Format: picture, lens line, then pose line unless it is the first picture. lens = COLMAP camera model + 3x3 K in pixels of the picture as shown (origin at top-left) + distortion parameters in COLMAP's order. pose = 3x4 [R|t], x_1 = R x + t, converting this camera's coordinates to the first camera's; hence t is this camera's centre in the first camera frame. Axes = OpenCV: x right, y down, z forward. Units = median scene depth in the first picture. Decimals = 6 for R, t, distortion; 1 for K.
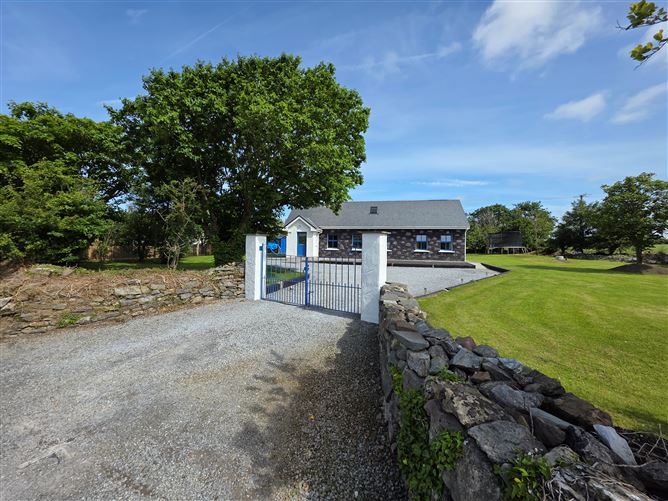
lens RADIAL K [[270.5, 0, 333.7], [0, 270.5, 239.6], [0, 0, 1]] dist [0.000241, -0.000015]
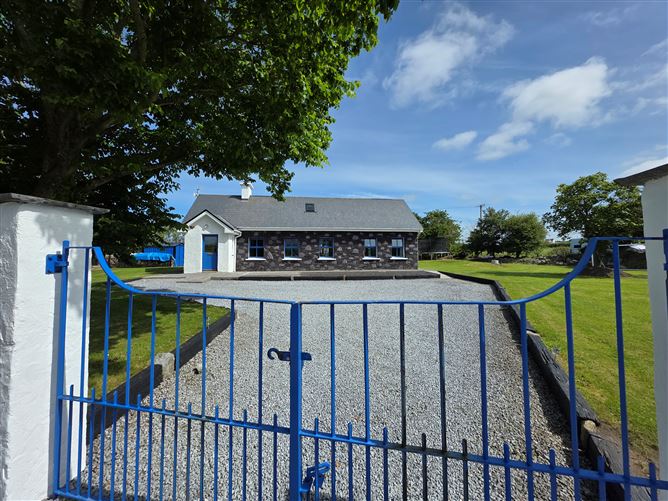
lens RADIAL K [[270.5, 0, 333.7], [0, 270.5, 239.6], [0, 0, 1]] dist [0.000241, -0.000015]
pose [[0.945888, -0.001700, 0.324488, -0.045287], [0.011891, 0.999496, -0.029426, 0.007675], [-0.324275, 0.031693, 0.945432, 0.264747]]
